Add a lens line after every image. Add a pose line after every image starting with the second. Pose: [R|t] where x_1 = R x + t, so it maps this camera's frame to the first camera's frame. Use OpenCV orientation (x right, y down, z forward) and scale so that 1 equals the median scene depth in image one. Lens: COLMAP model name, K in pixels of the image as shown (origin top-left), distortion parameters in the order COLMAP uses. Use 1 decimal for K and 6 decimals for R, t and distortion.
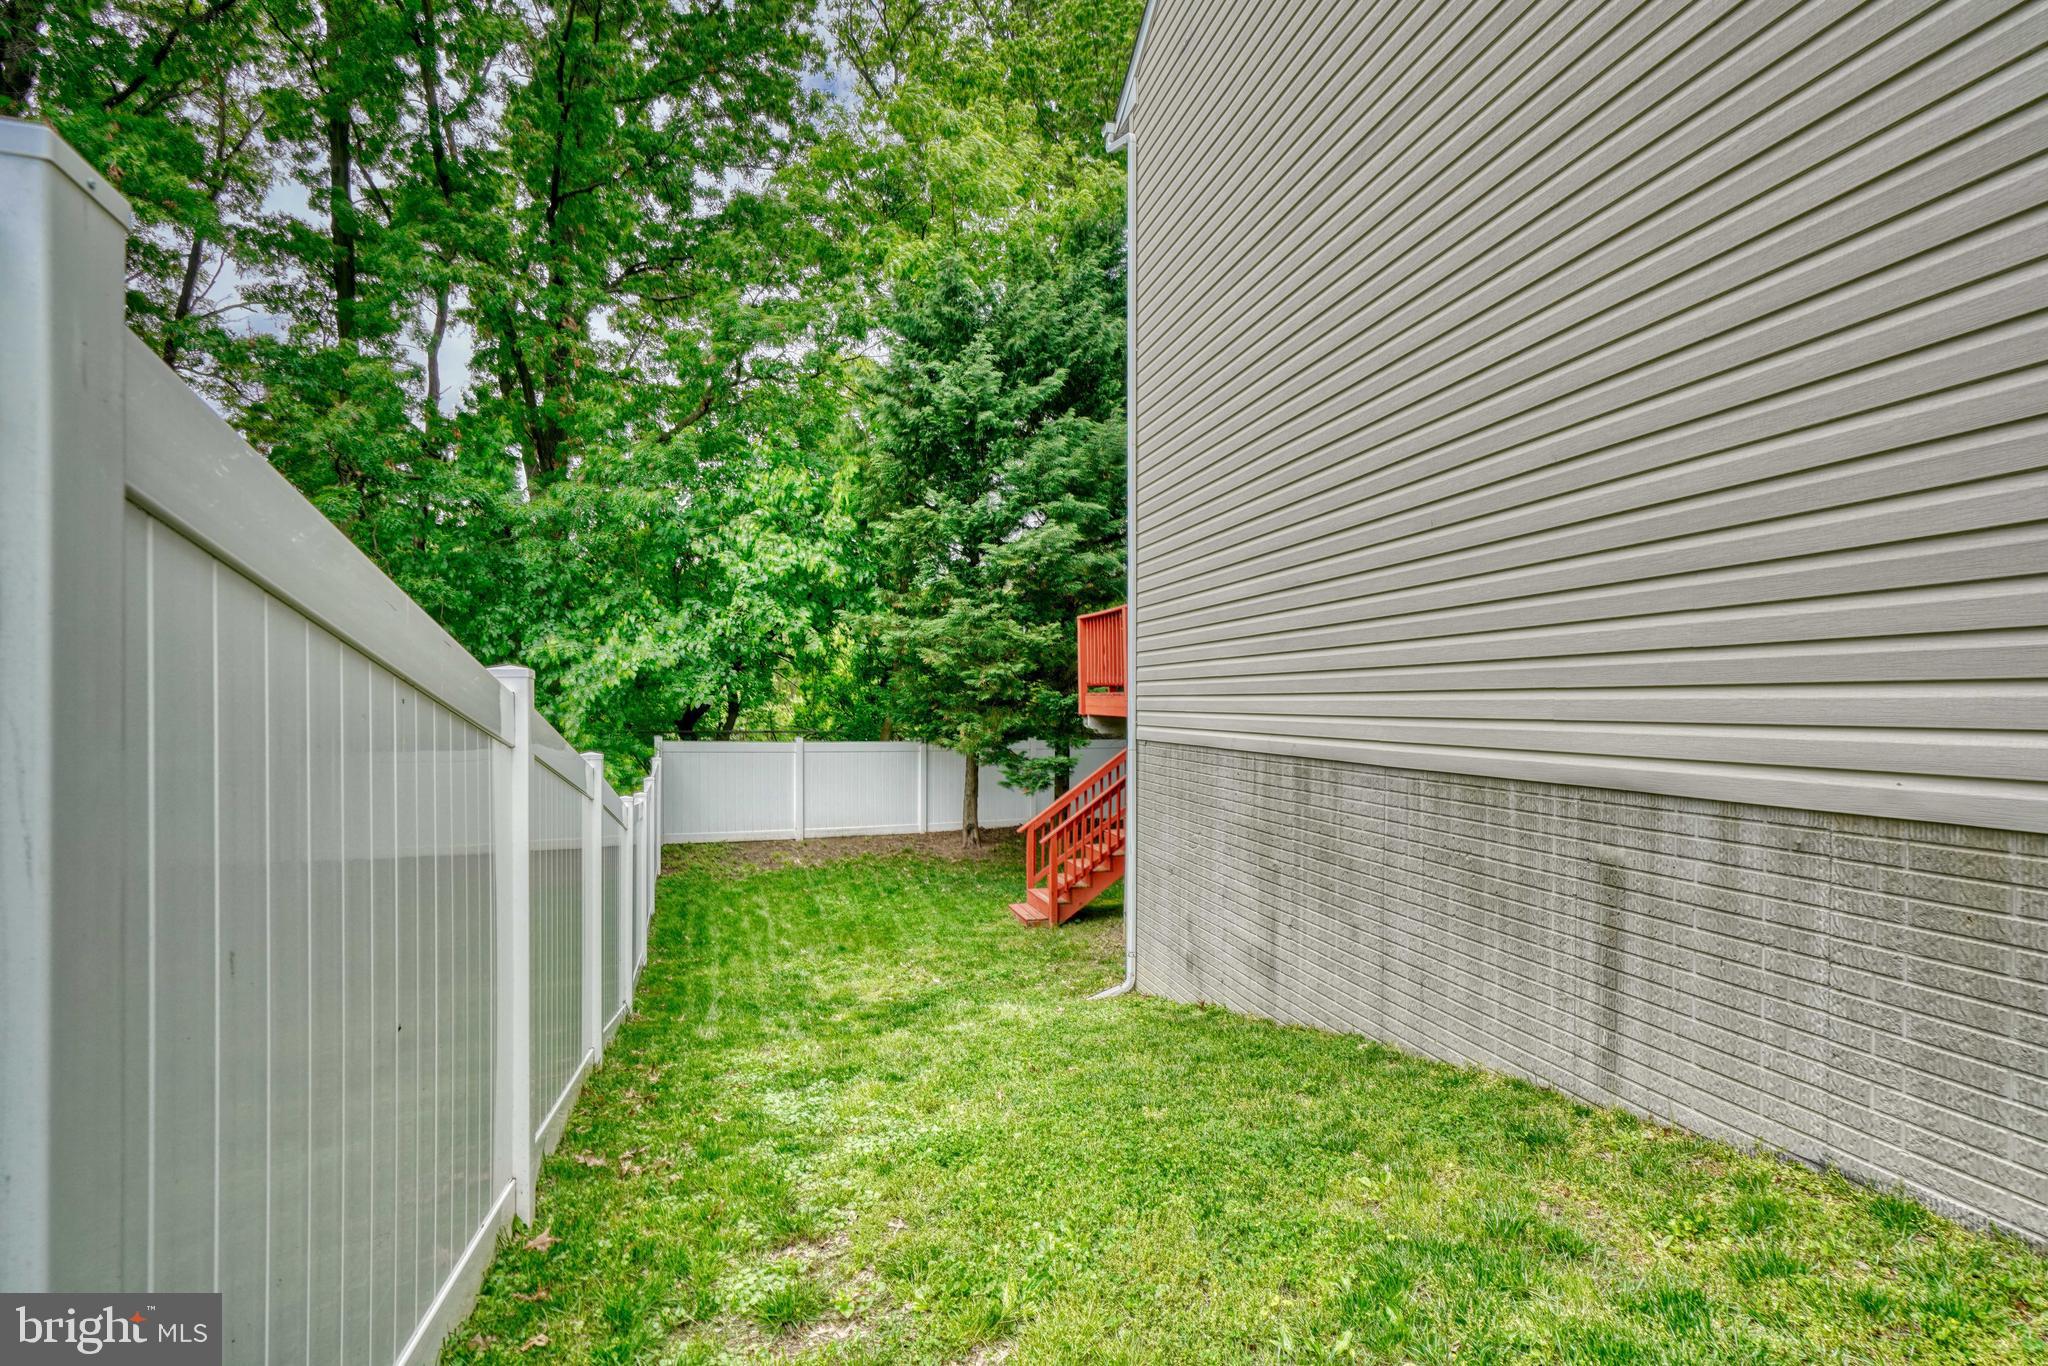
lens RADIAL K [[944.6, 0, 1018.5], [0, 944.6, 689.4], [0, 0, 1]] dist [0.000106, 0.000100]
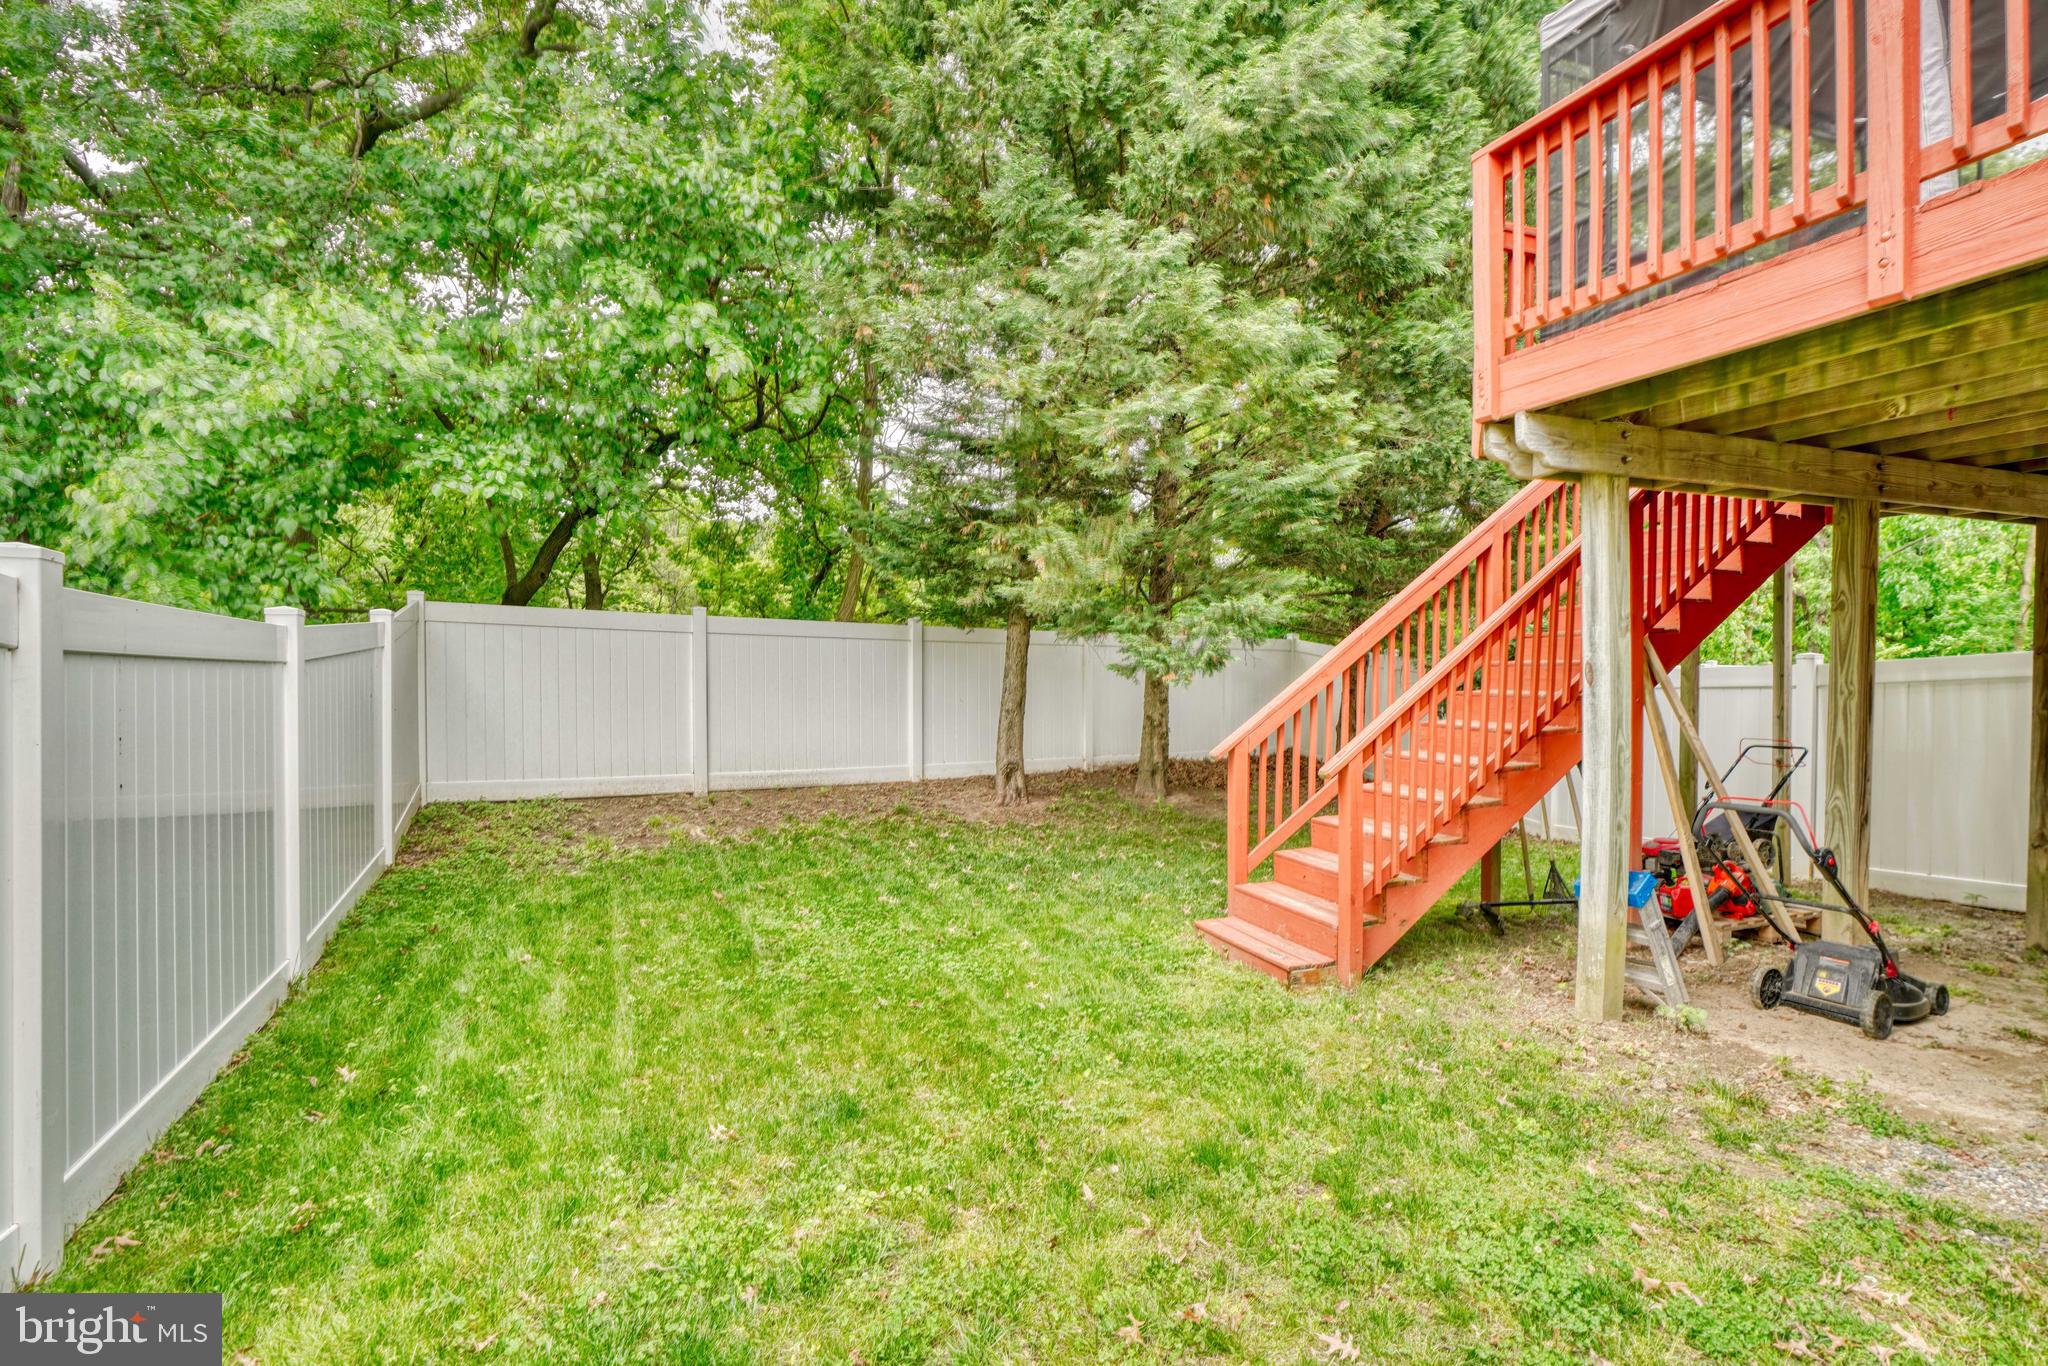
lens RADIAL K [[944.6, 0, 1033.2], [0, 944.6, 681.1], [0, 0, 1]] dist [0.000106, 0.000100]
pose [[0.993522, 0.002641, 0.113605, -0.135395], [-0.005462, 0.999684, 0.024531, 0.104878], [-0.113505, -0.024993, 0.993223, 0.574615]]
